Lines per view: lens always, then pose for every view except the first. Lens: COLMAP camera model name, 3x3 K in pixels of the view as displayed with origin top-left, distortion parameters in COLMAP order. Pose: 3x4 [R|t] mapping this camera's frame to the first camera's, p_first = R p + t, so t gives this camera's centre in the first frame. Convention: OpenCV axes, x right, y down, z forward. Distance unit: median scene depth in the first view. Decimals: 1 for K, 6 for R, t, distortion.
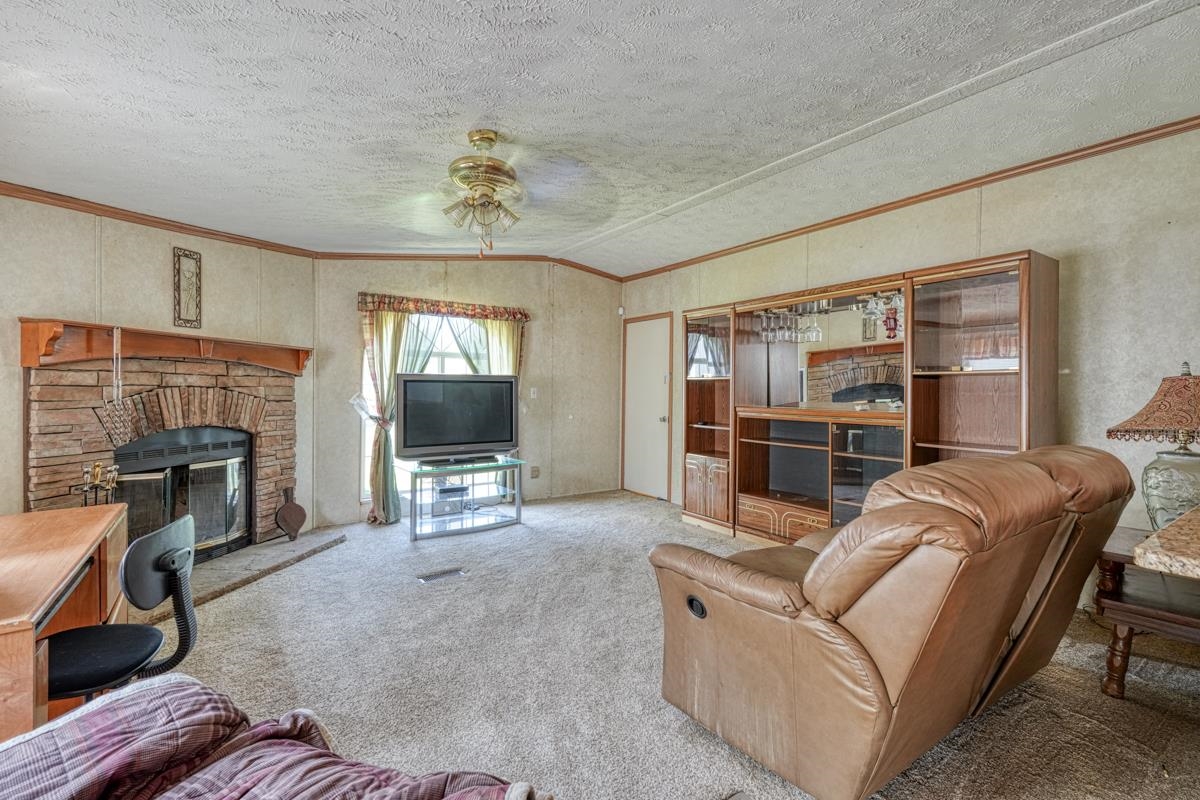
lens RADIAL K [[541.7, 0, 597.7], [0, 541.7, 394.0], [0, 0, 1]] dist [-0.000286, -0.000105]
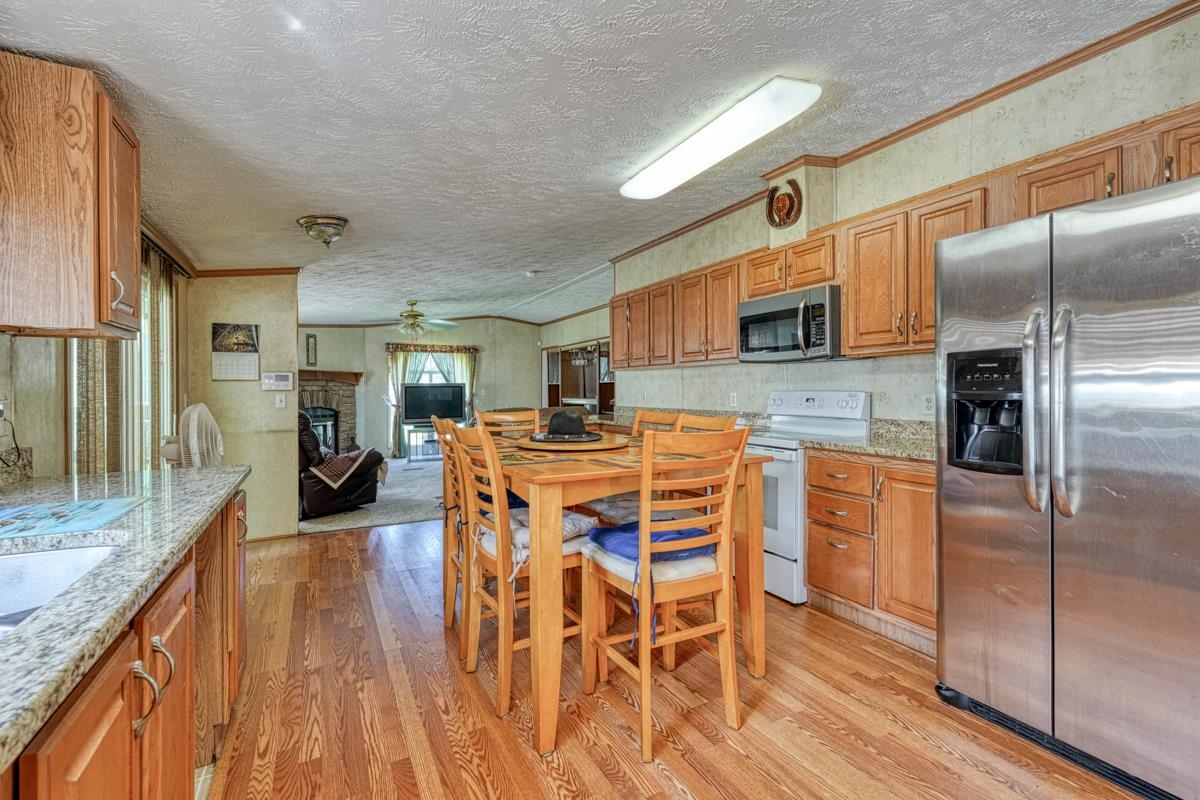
lens RADIAL K [[541.7, 0, 597.7], [0, 541.7, 394.0], [0, 0, 1]] dist [-0.000286, -0.000105]
pose [[0.993338, -0.011752, -0.114634, 0.574180], [0.011647, 0.999931, -0.001591, 0.014325], [0.114645, 0.000246, 0.993406, -0.916345]]
